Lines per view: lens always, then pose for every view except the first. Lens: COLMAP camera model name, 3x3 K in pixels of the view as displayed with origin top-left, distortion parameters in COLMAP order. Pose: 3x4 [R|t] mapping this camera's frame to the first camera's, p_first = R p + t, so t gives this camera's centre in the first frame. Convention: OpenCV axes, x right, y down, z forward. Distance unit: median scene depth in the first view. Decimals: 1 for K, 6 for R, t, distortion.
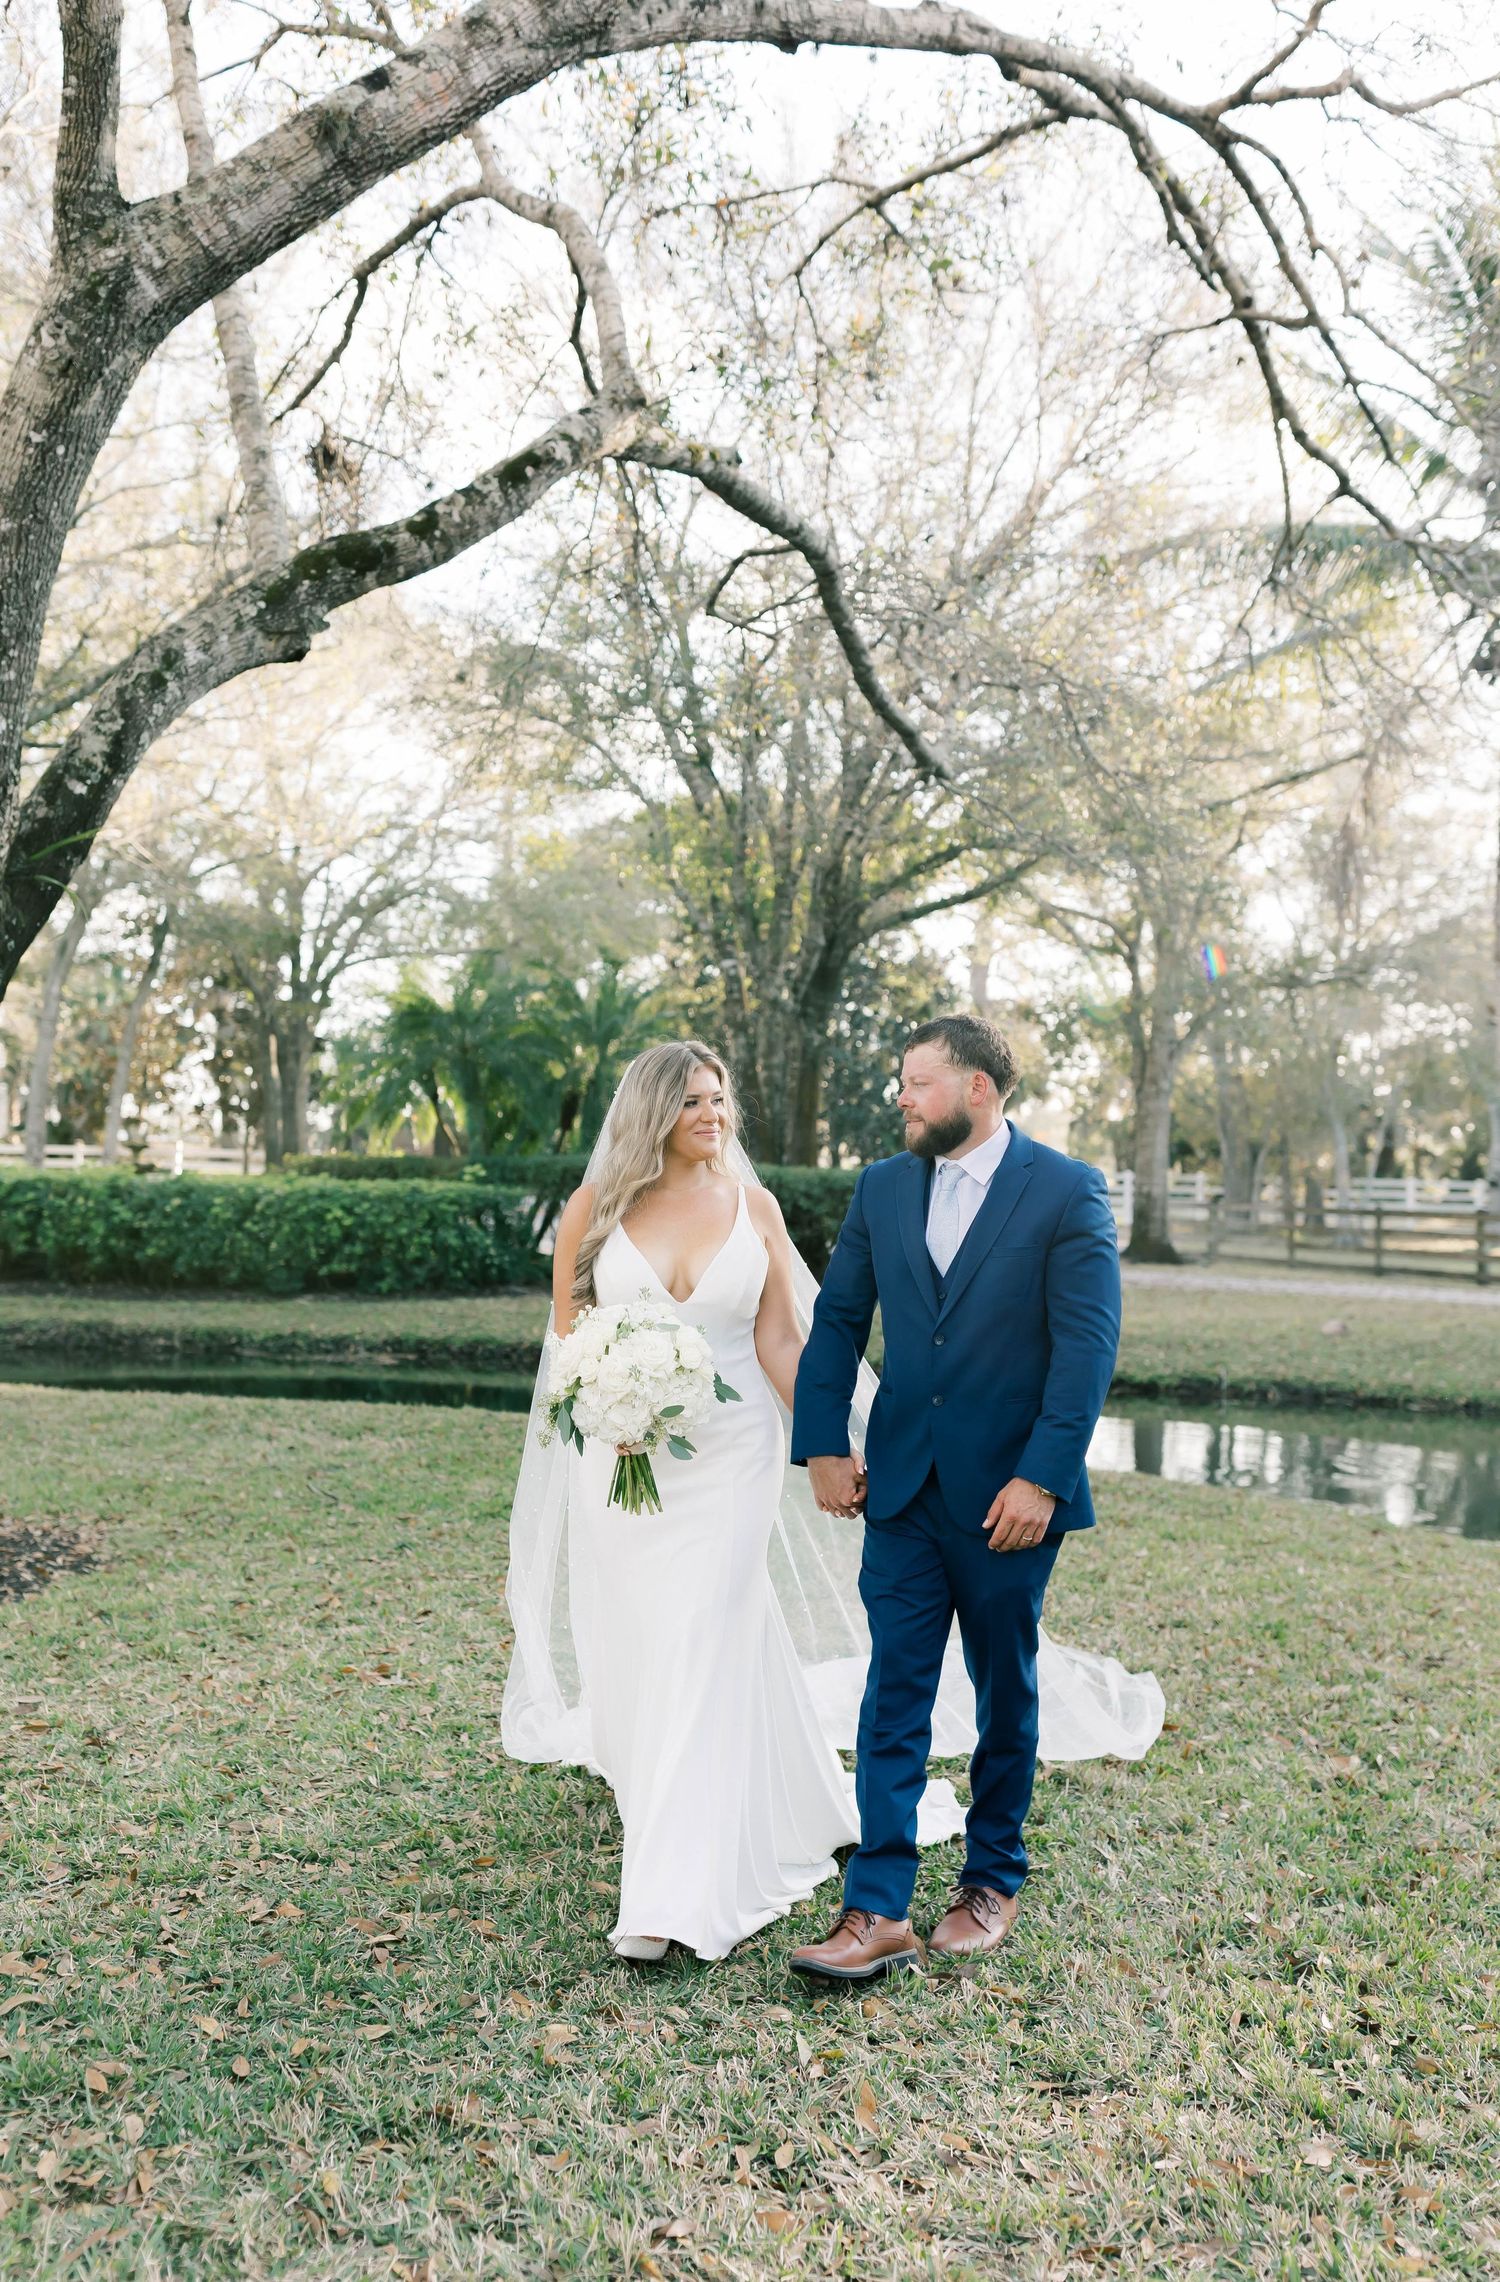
lens RADIAL K [[2223.0, 0, 697.8], [0, 2223.0, 1141.9], [0, 0, 1]] dist [0.083138, -0.075401]
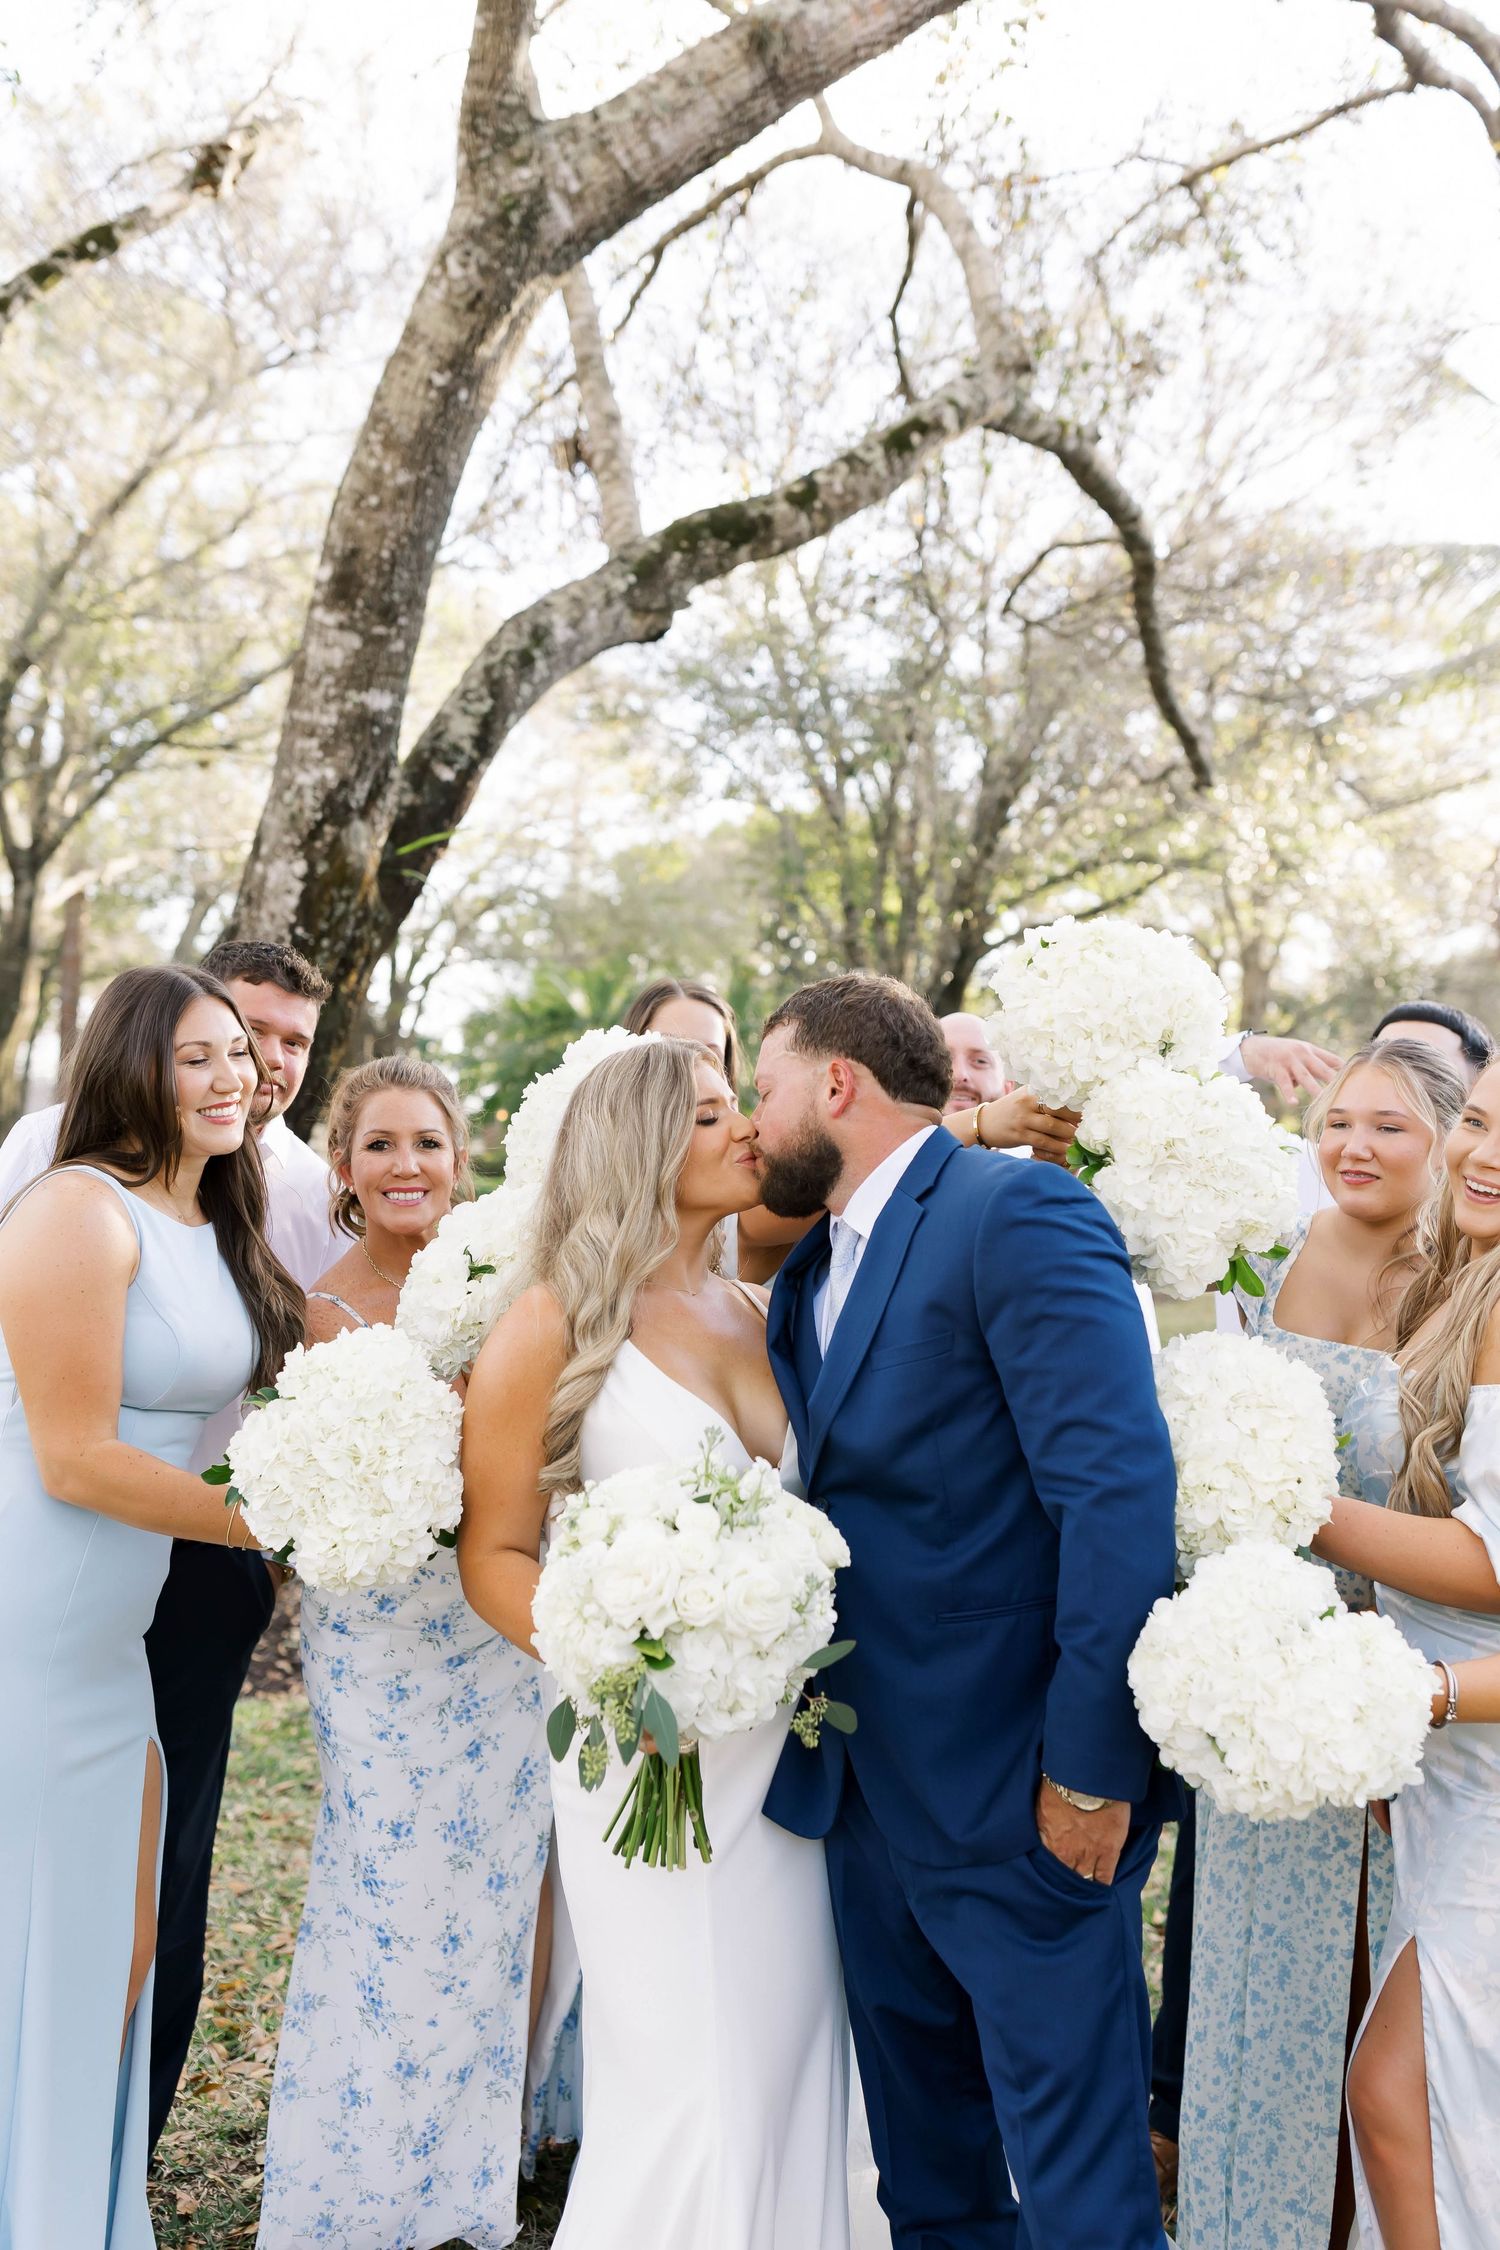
lens RADIAL K [[2071.7, 0, 753.4], [0, 2071.7, 1153.3], [0, 0, 1]] dist [0.093604, -0.076026]
pose [[0.999830, 0.014339, 0.011557, -0.126064], [-0.014420, 0.999872, 0.006933, -0.007750], [-0.011456, -0.007099, 0.999909, 0.113474]]
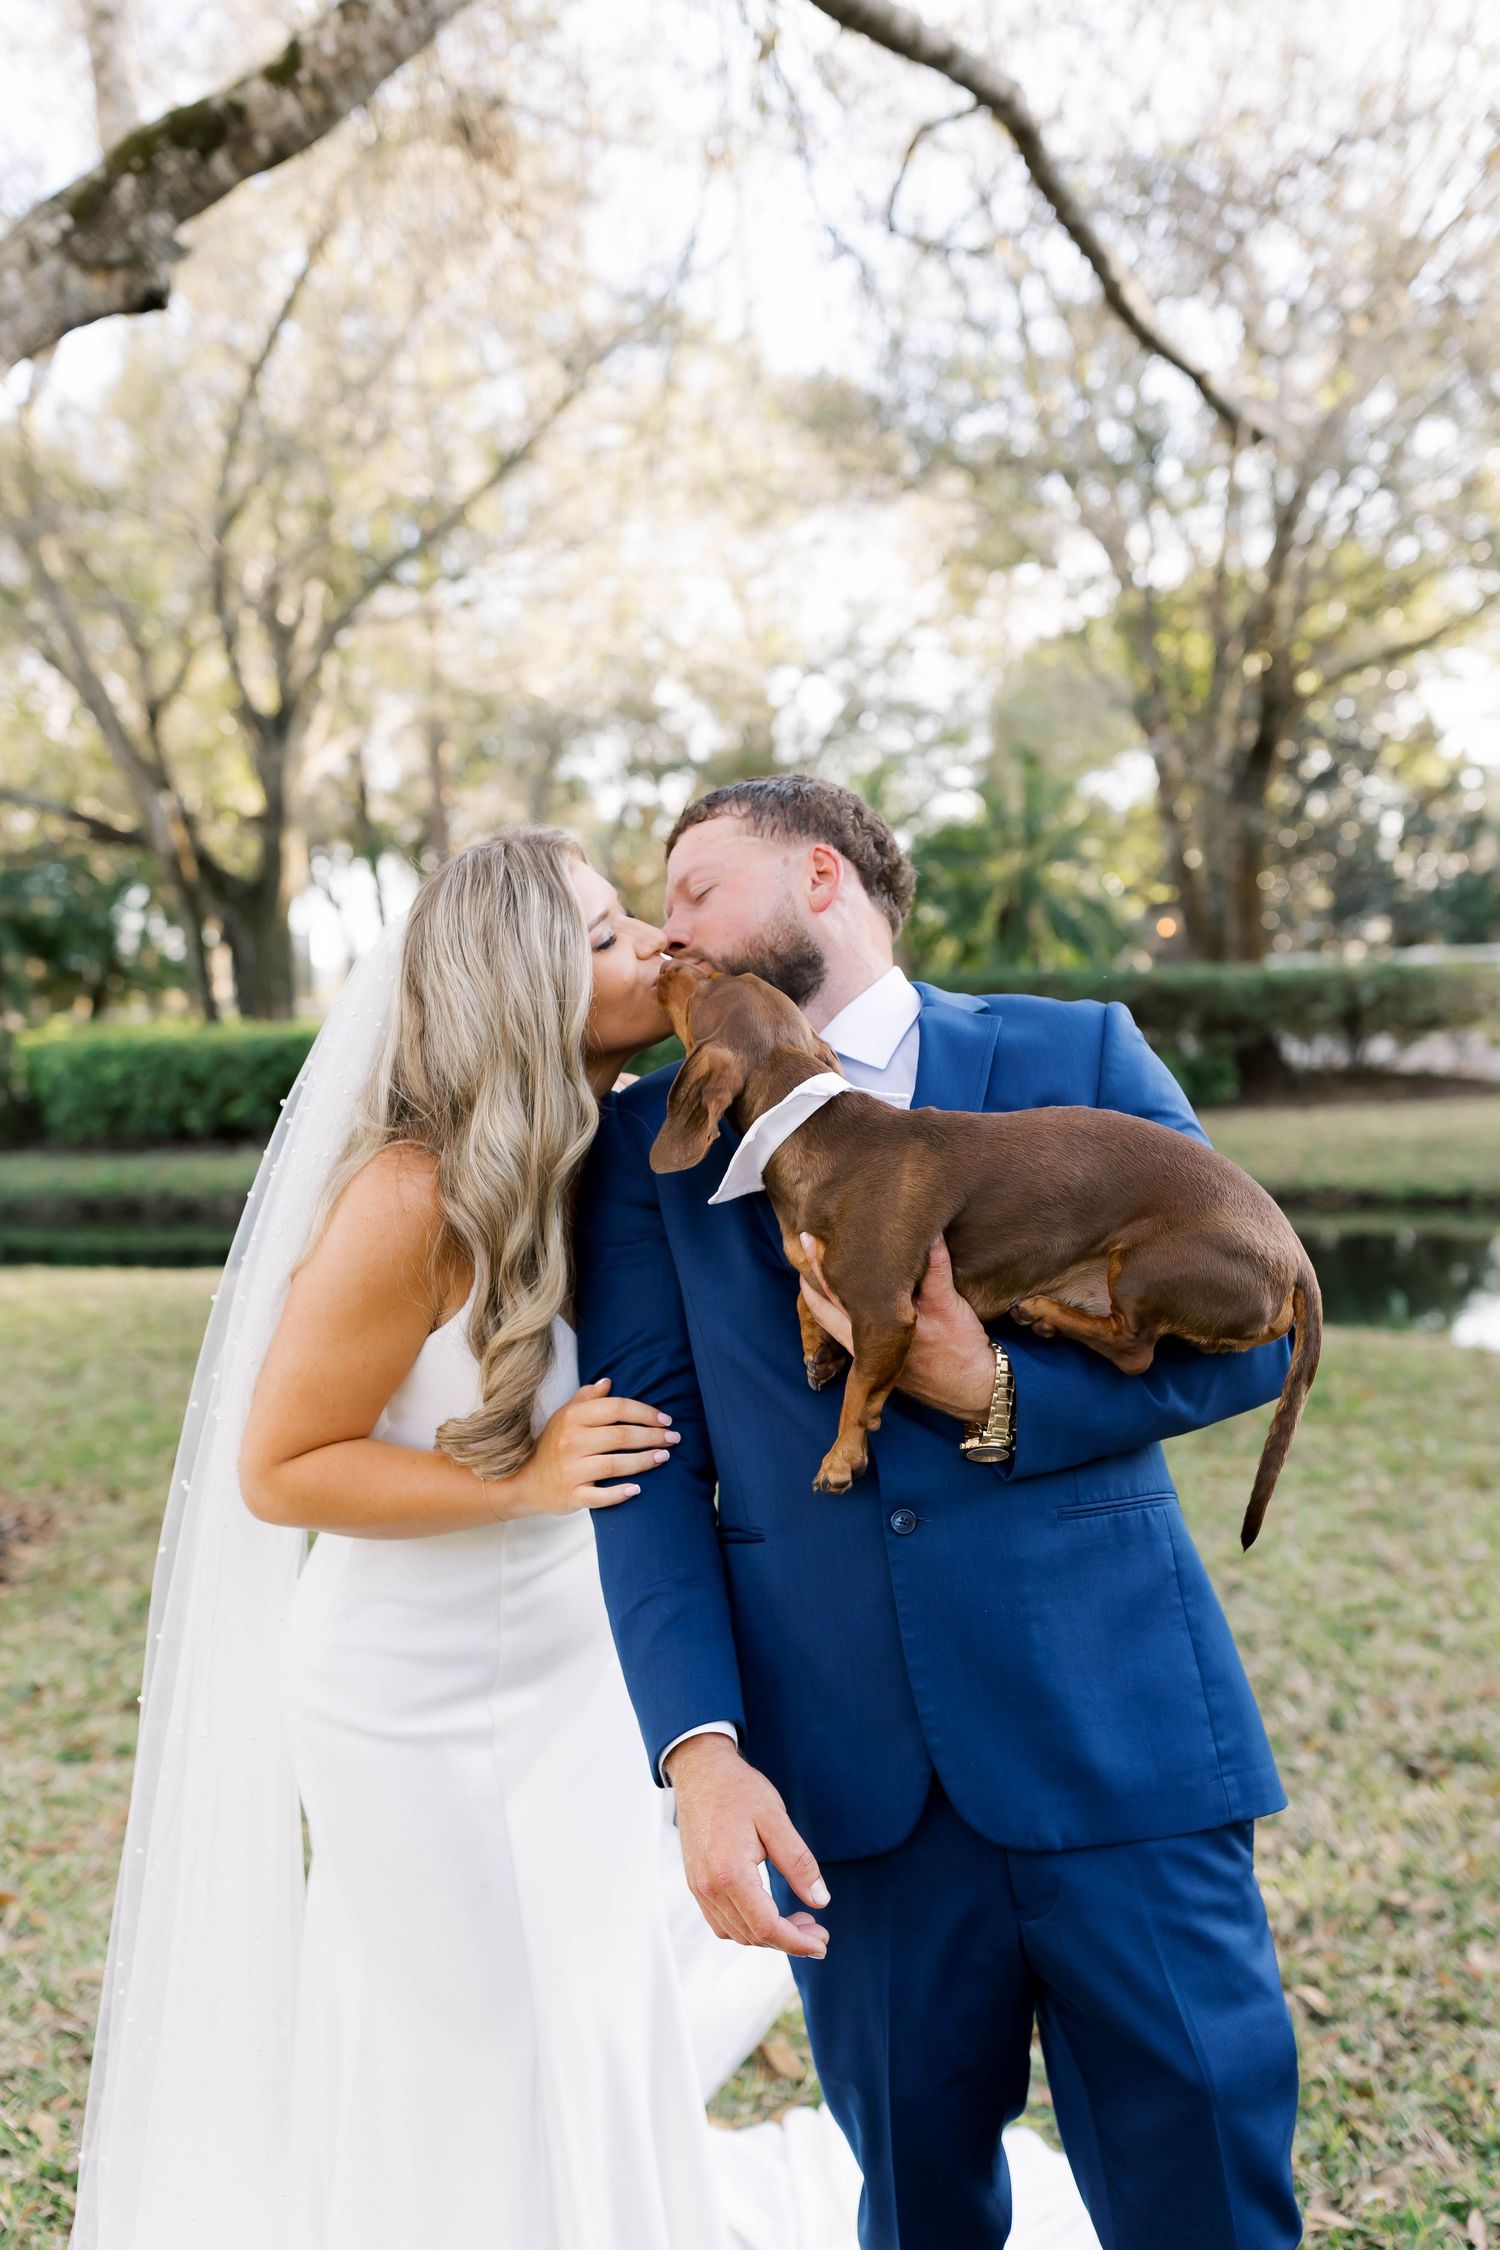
lens RADIAL K [[2071.7, 0, 753.4], [0, 2071.7, 1153.3], [0, 0, 1]] dist [0.093604, -0.076026]
pose [[0.971542, -0.046653, -0.232227, 0.122936], [0.068305, 0.993944, 0.086081, 0.001766], [0.226805, -0.099493, 0.968845, 0.327438]]
